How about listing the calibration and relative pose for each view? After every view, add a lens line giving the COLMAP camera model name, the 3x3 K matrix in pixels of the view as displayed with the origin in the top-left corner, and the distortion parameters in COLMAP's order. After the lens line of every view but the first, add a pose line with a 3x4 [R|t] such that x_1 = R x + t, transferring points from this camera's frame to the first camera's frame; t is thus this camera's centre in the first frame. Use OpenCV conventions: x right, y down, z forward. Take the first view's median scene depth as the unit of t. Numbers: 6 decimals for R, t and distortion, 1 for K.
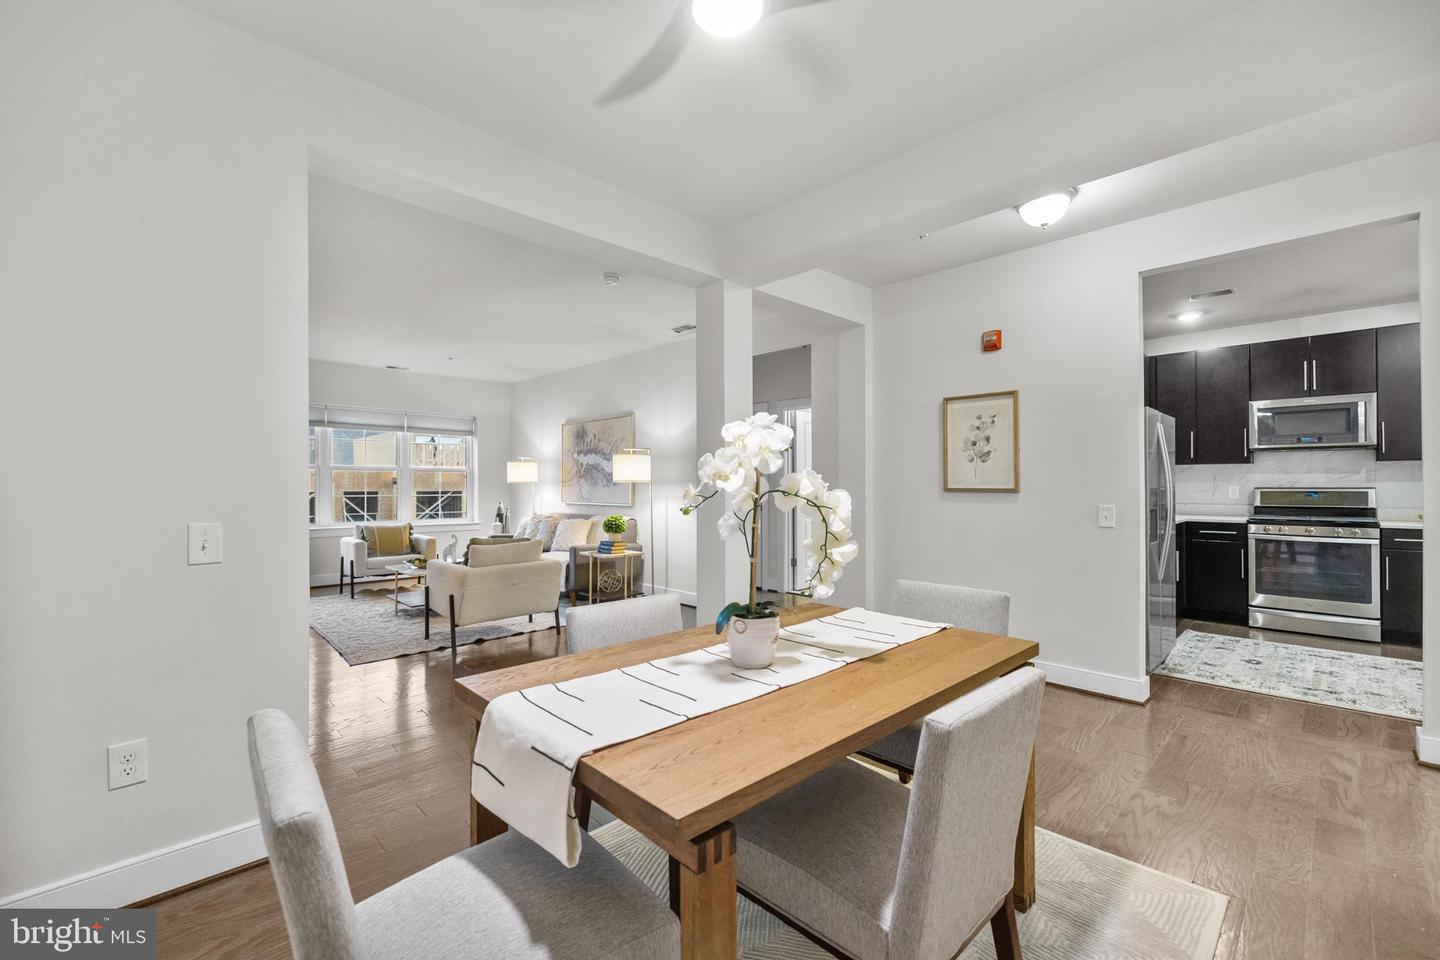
lens RADIAL K [[613.6, 0, 709.9], [0, 613.6, 479.2], [0, 0, 1]] dist [0.000133, 0.000728]
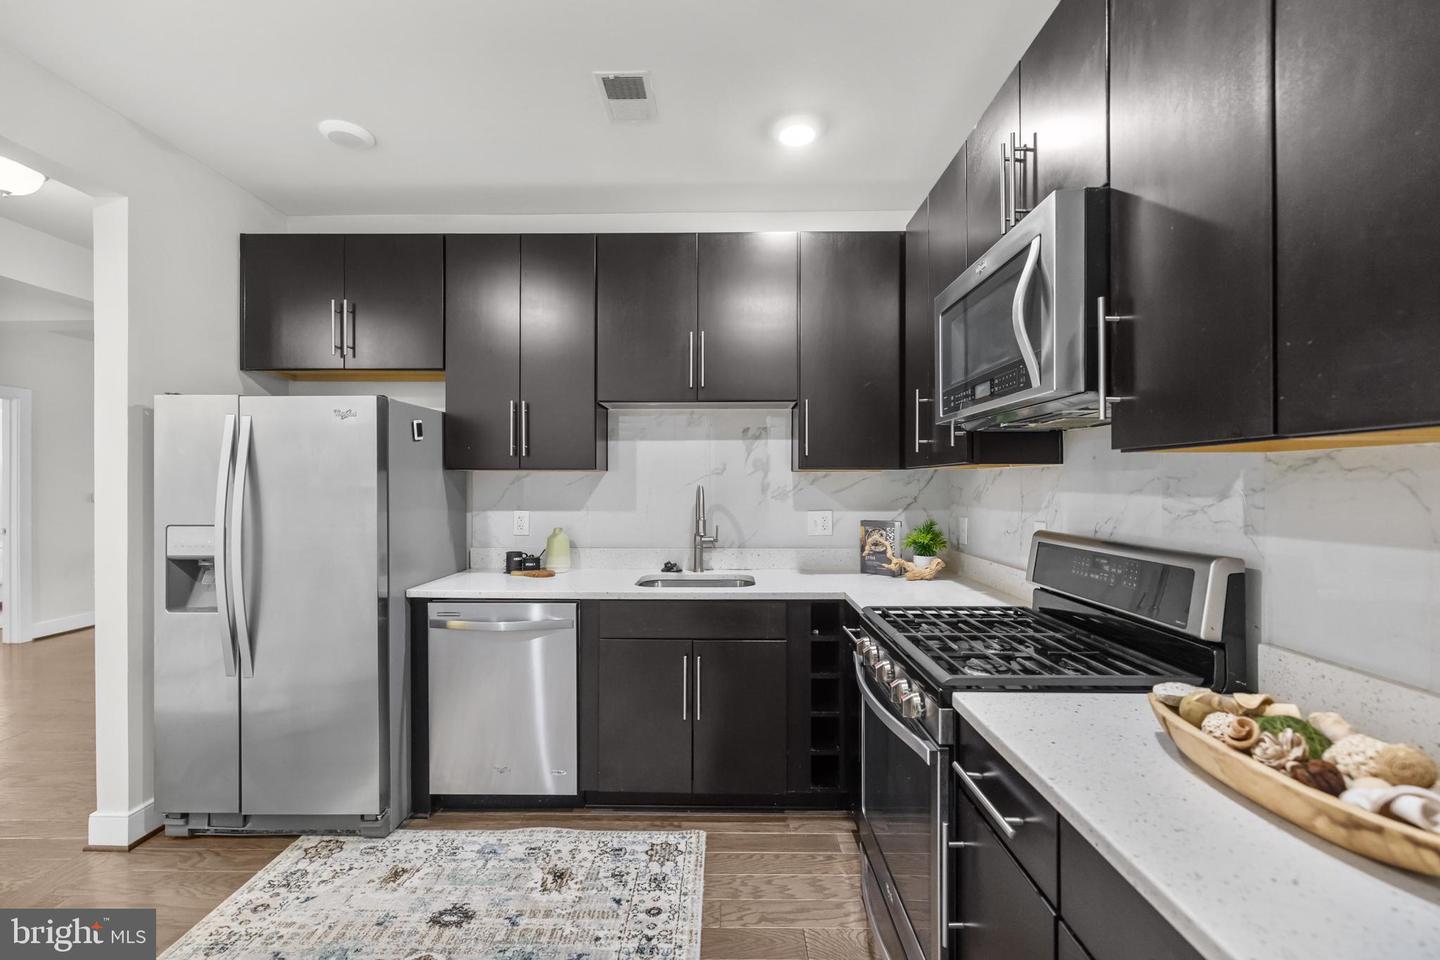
lens RADIAL K [[613.6, 0, 718.0], [0, 613.6, 485.4], [0, 0, 1]] dist [0.000133, 0.000728]
pose [[0.713014, 0.000087, -0.701149, 1.194067], [0.007586, 0.999941, 0.007838, -0.020129], [0.701108, -0.010908, 0.712971, 0.732322]]
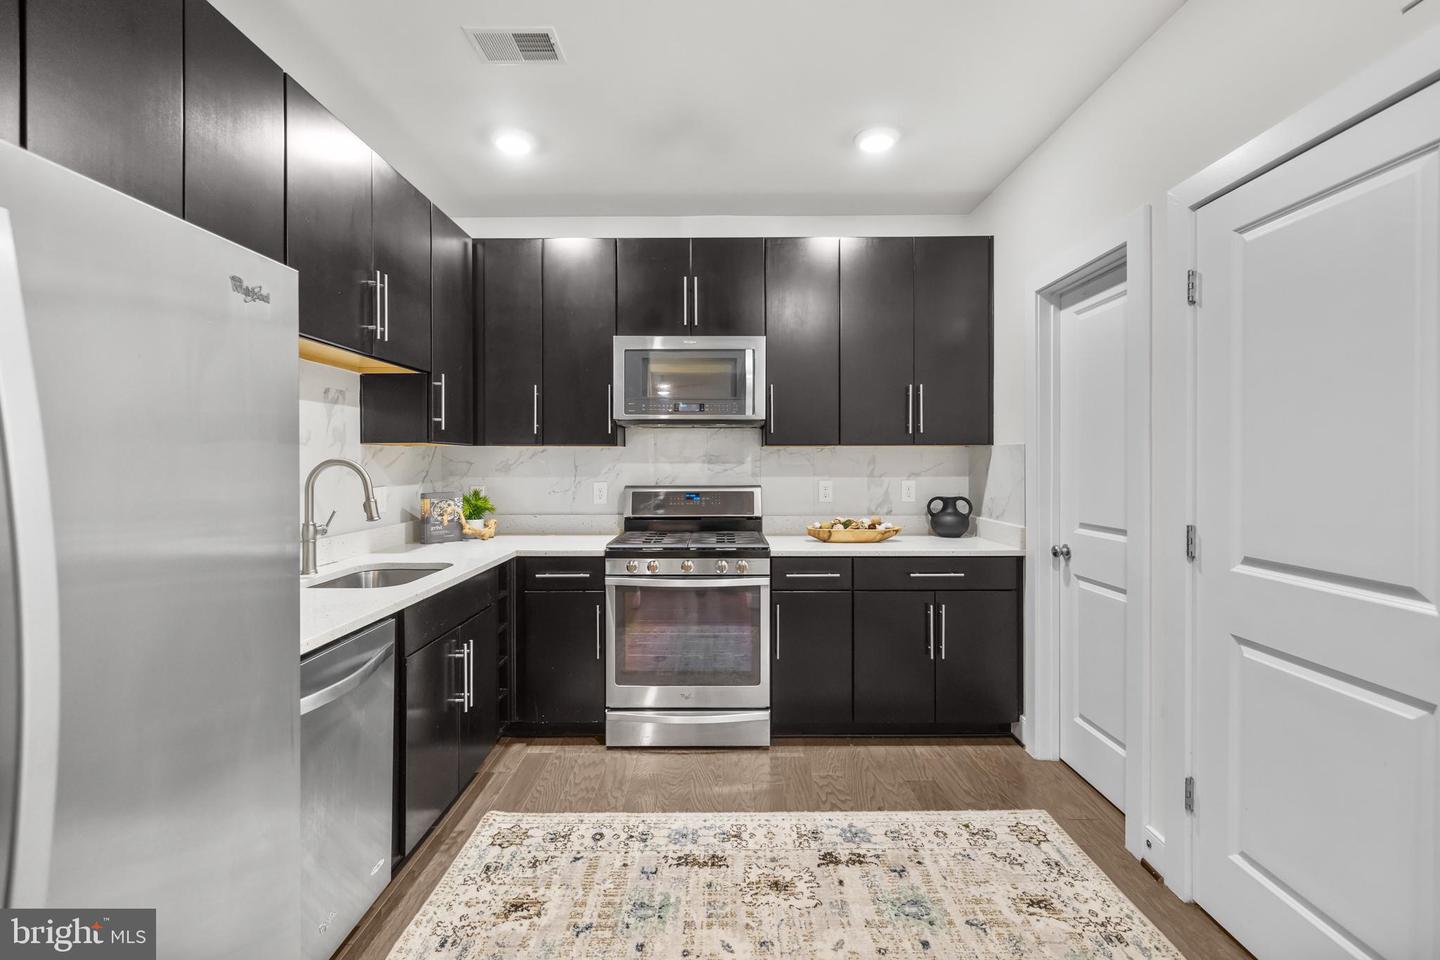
lens RADIAL K [[613.6, 0, 716.0], [0, 613.6, 466.1], [0, 0, 1]] dist [0.000133, 0.000728]
pose [[0.704169, -0.007738, 0.709990, 0.620421], [-0.005709, 0.999847, 0.016559, -0.019405], [-0.710009, -0.015714, 0.704017, 0.609611]]
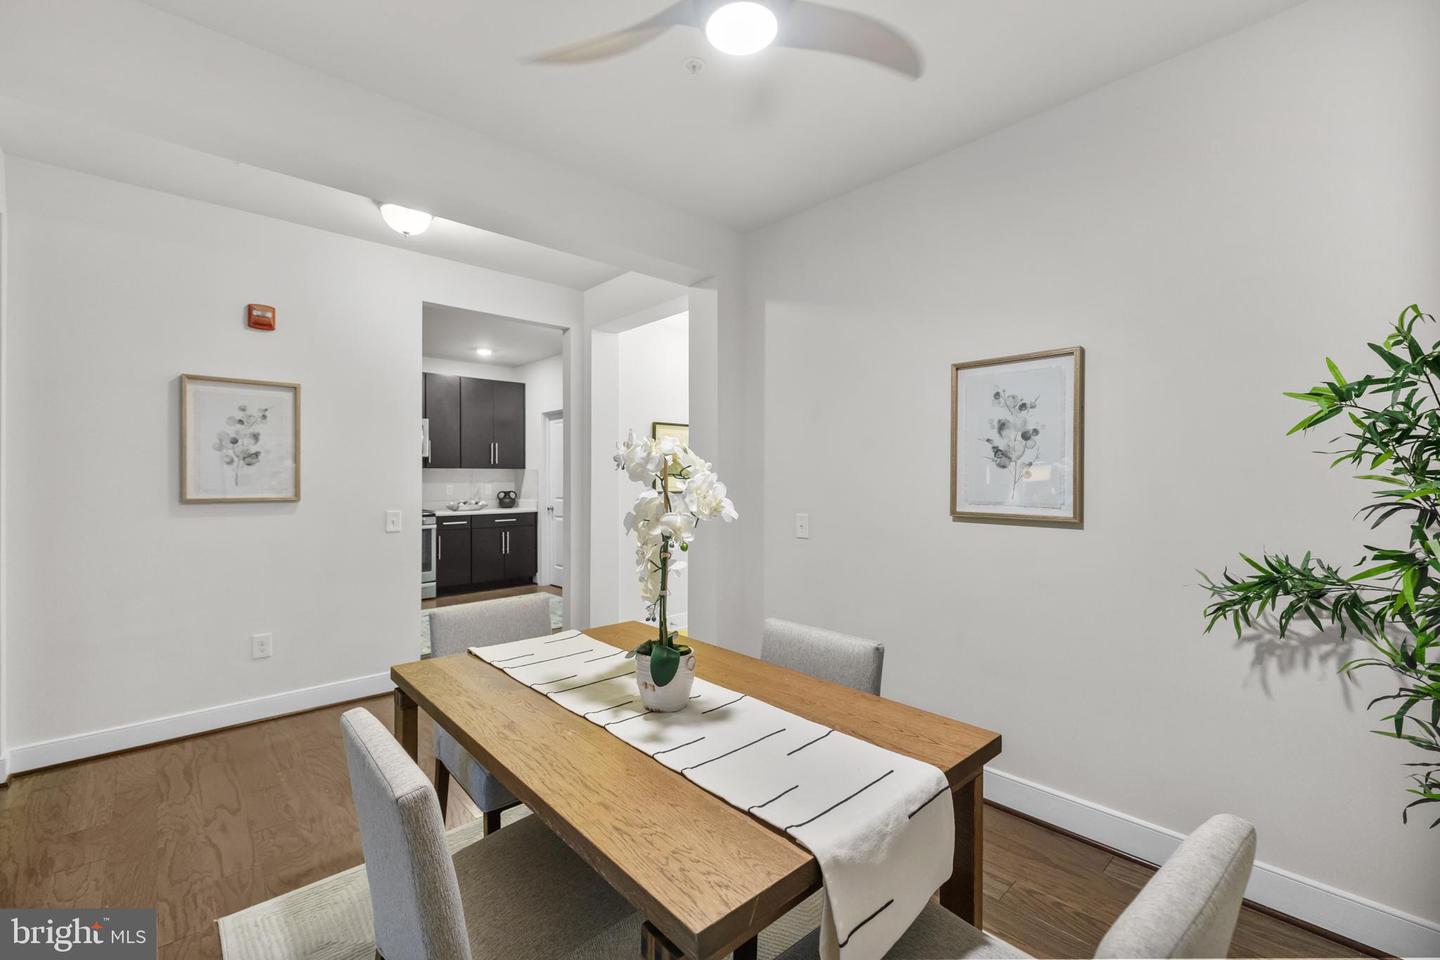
lens RADIAL K [[613.6, 0, 724.1], [0, 613.6, 469.9], [0, 0, 1]] dist [0.000133, 0.000728]
pose [[0.014431, 0.012941, 0.999812, -0.303016], [-0.010029, 0.999868, -0.012797, -0.015145], [-0.999846, -0.009842, 0.014558, 0.318336]]
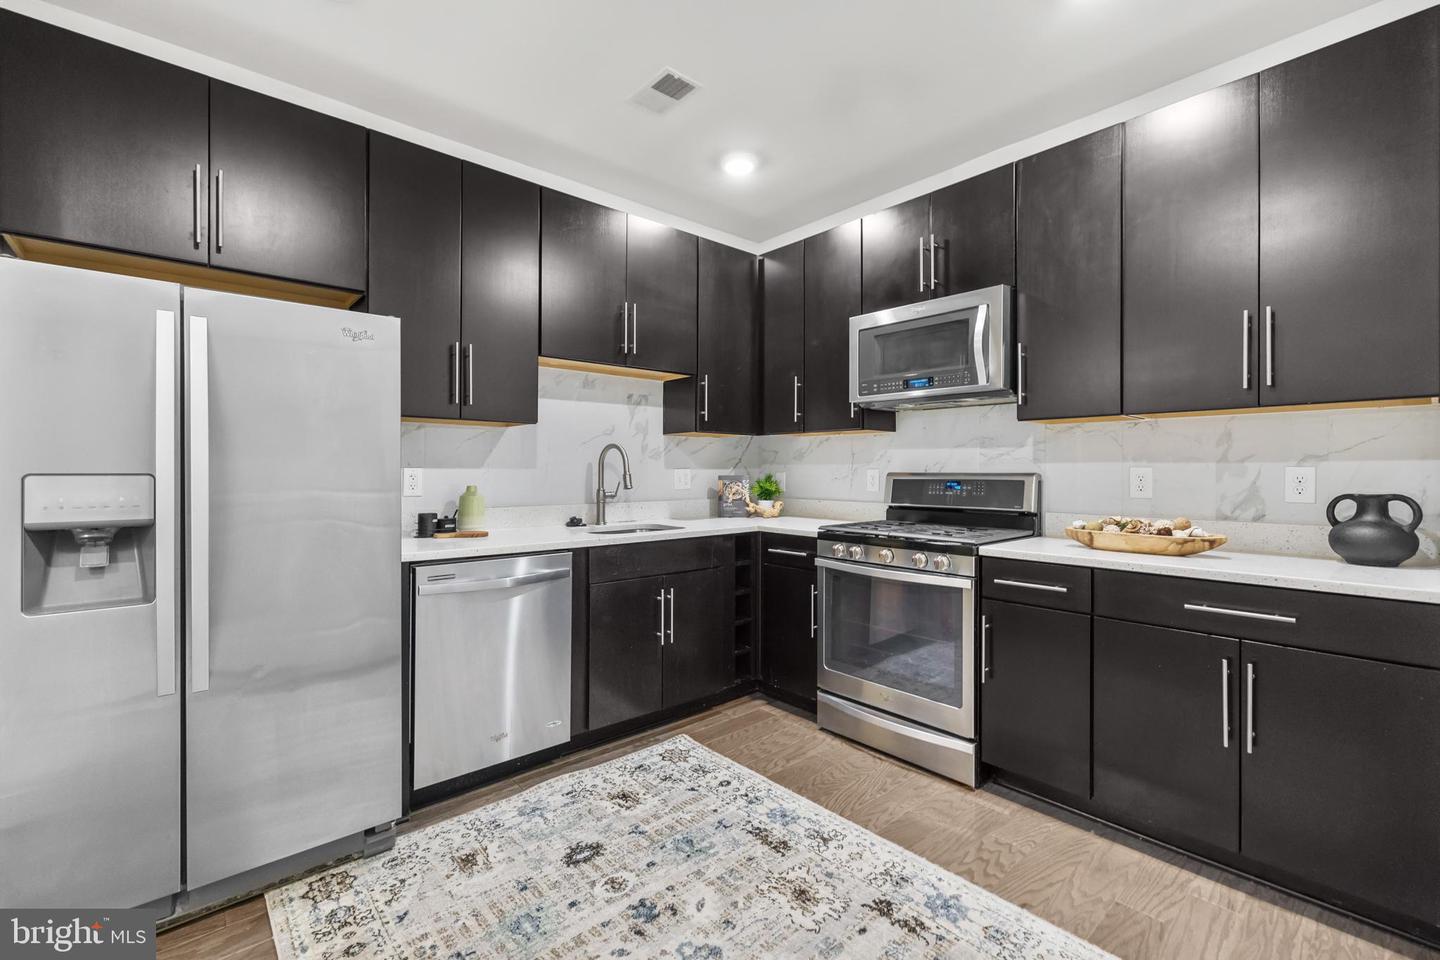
lens RADIAL K [[613.6, 0, 720.1], [0, 613.6, 471.9], [0, 0, 1]] dist [0.000133, 0.000728]
pose [[0.998917, 0.001170, -0.046515, 0.899126], [-0.000519, 0.999902, 0.013996, 0.005796], [0.046527, -0.013957, 0.998820, 0.497478]]
